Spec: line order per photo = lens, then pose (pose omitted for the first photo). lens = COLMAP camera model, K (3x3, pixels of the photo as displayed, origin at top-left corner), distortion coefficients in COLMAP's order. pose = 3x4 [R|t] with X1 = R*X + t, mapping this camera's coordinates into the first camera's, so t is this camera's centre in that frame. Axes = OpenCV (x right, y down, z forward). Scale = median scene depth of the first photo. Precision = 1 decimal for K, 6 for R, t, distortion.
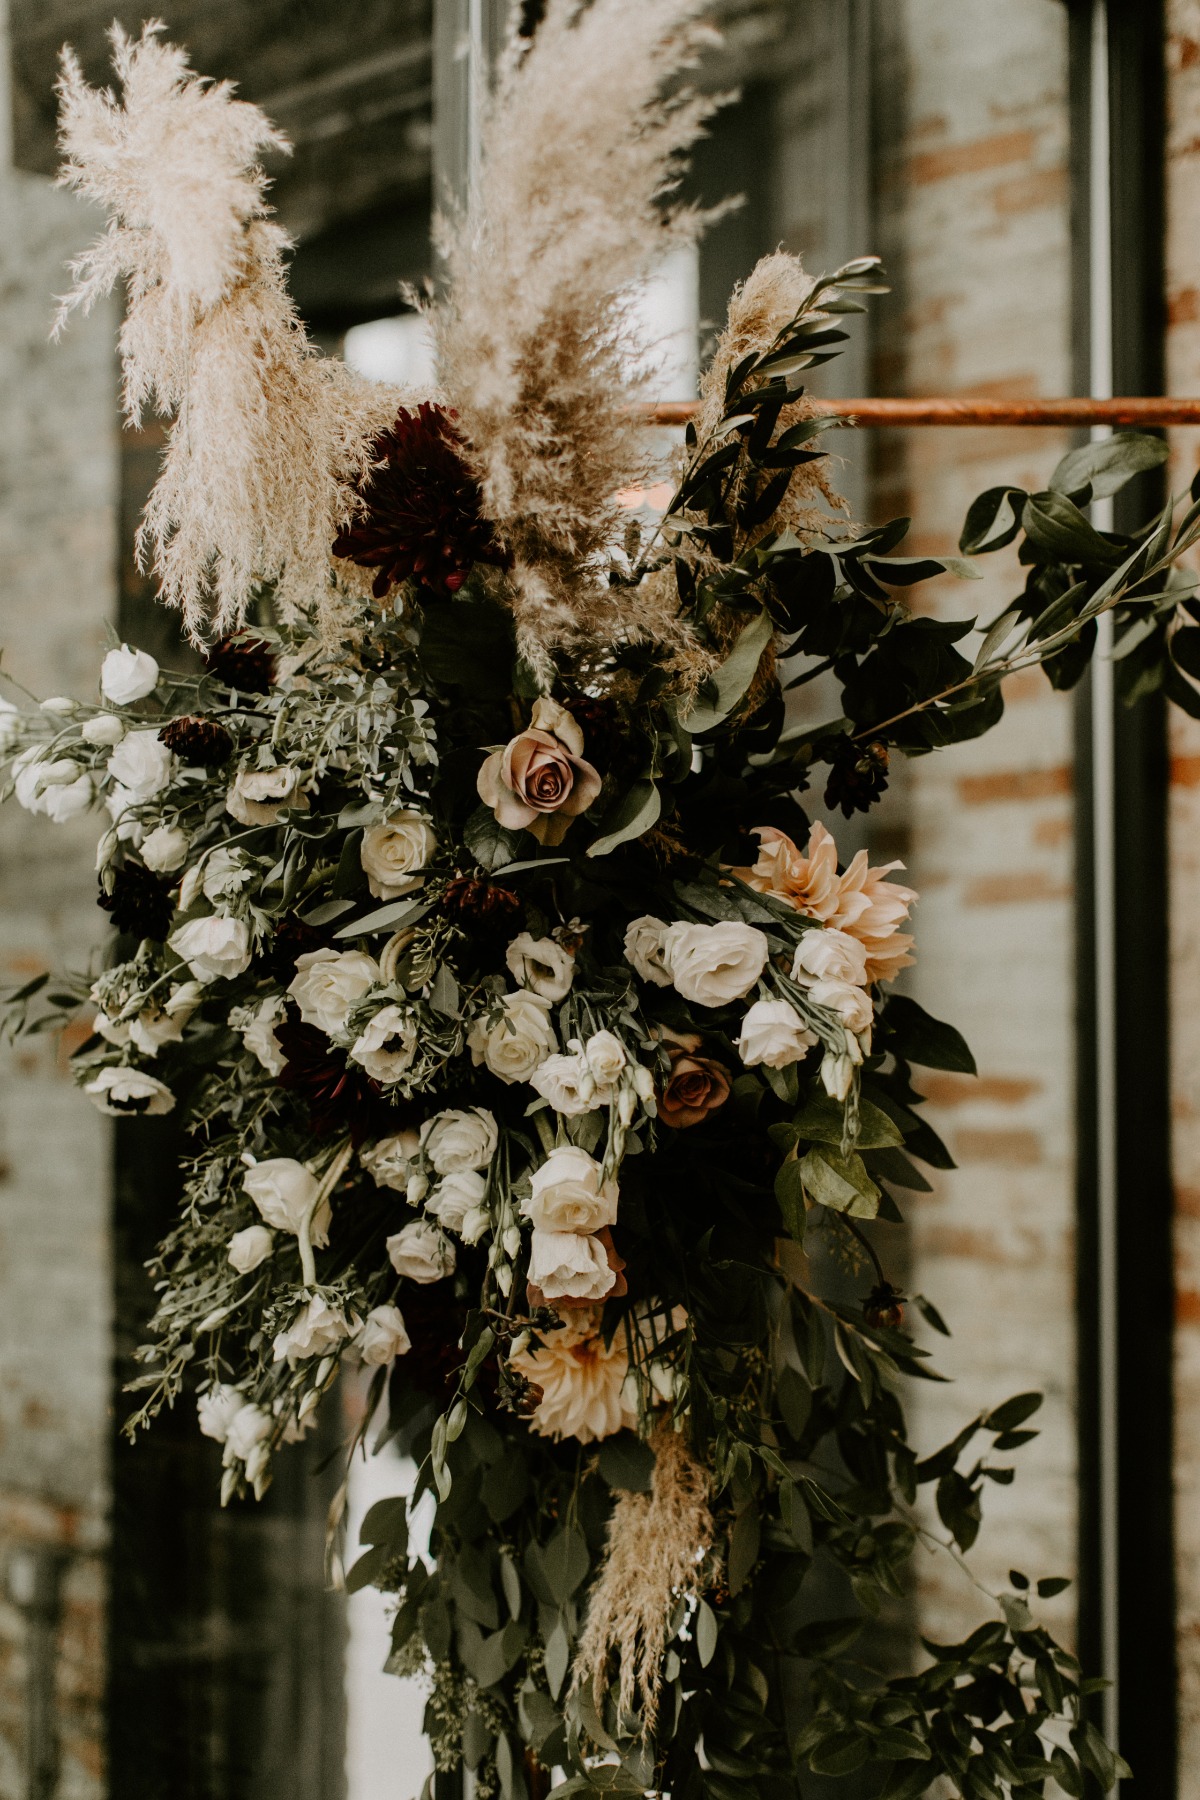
lens RADIAL K [[2717.6, 0, 600.0], [0, 2717.6, 900.0], [0, 0, 1]] dist [-0.008102, -0.035221]
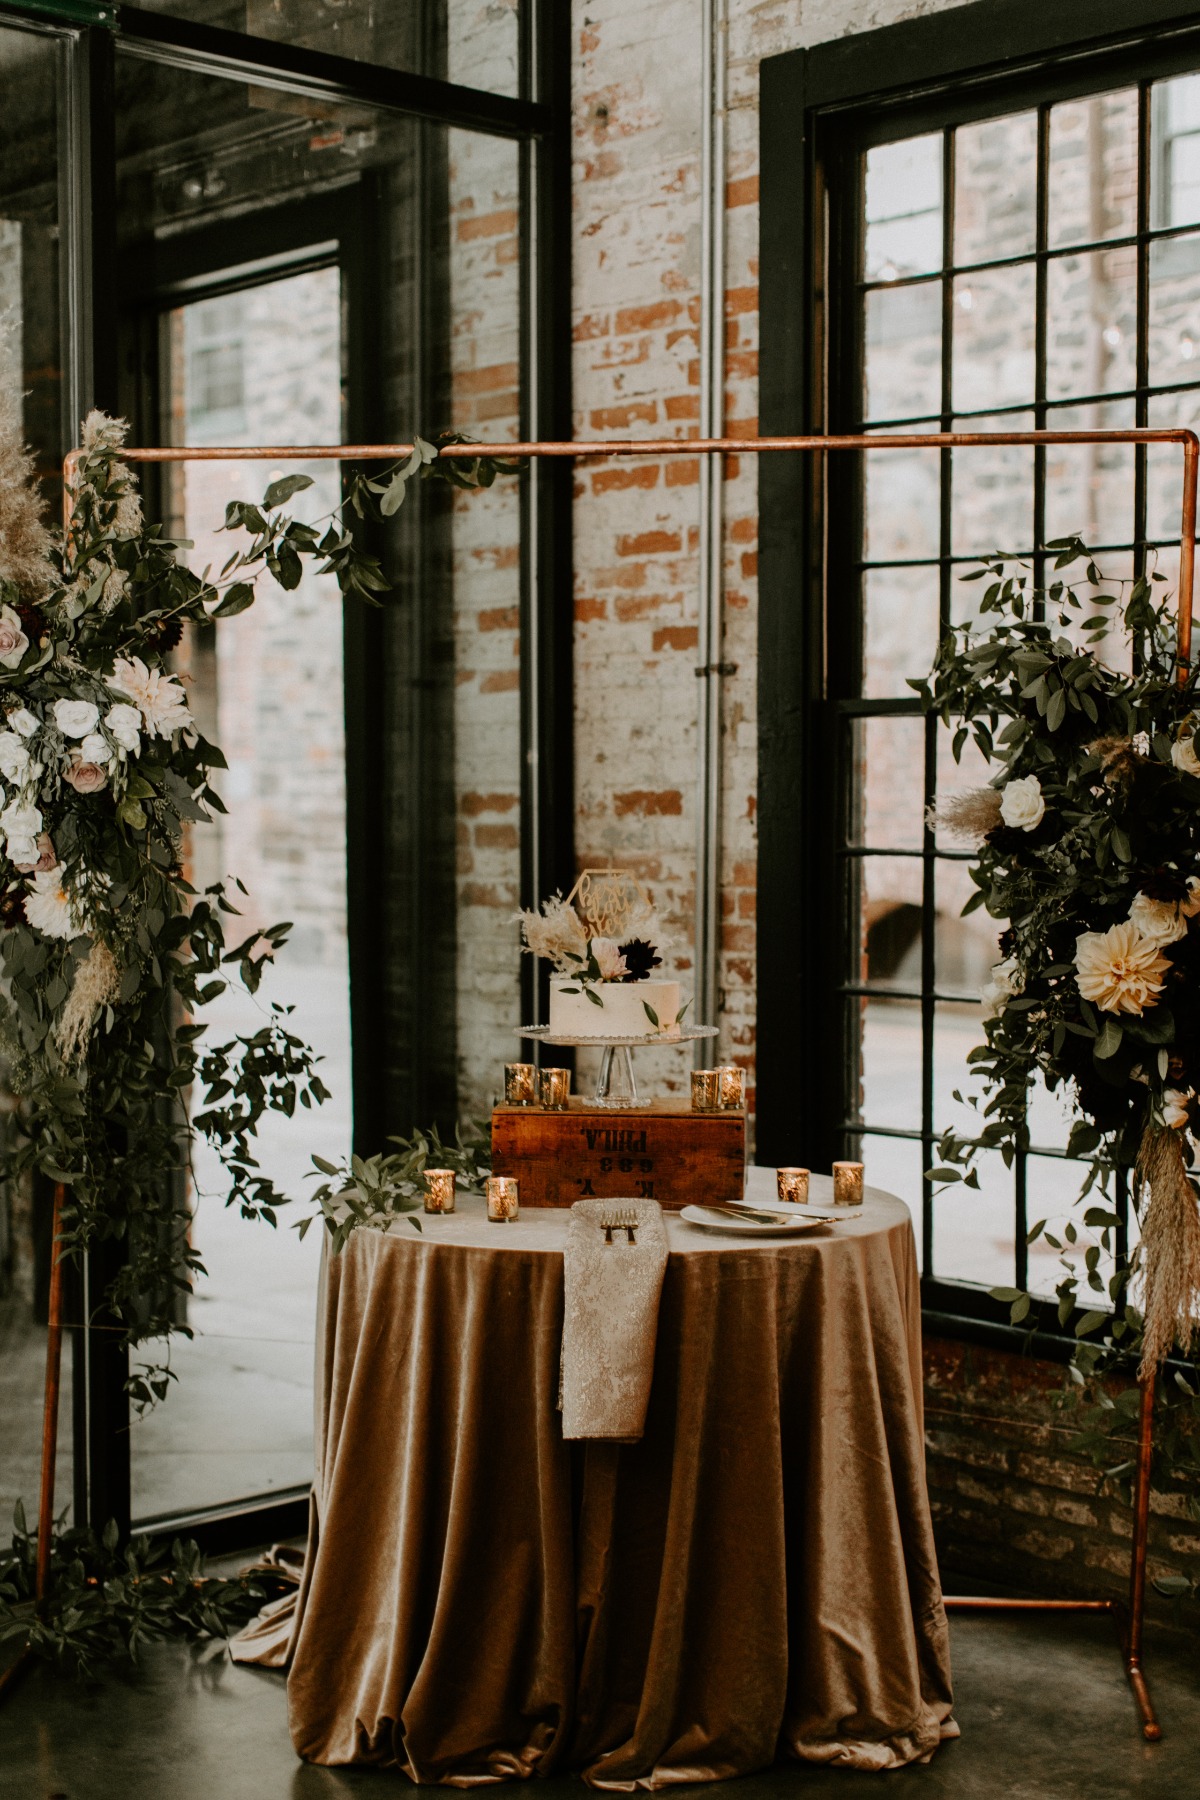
lens RADIAL K [[2717.6, 0, 600.0], [0, 2717.6, 900.0], [0, 0, 1]] dist [-0.008102, -0.035221]
pose [[0.997154, -0.001083, -0.075385, 0.573798], [0.007221, 0.996672, 0.081195, -0.007452], [0.075046, -0.081508, 0.993843, -1.118100]]
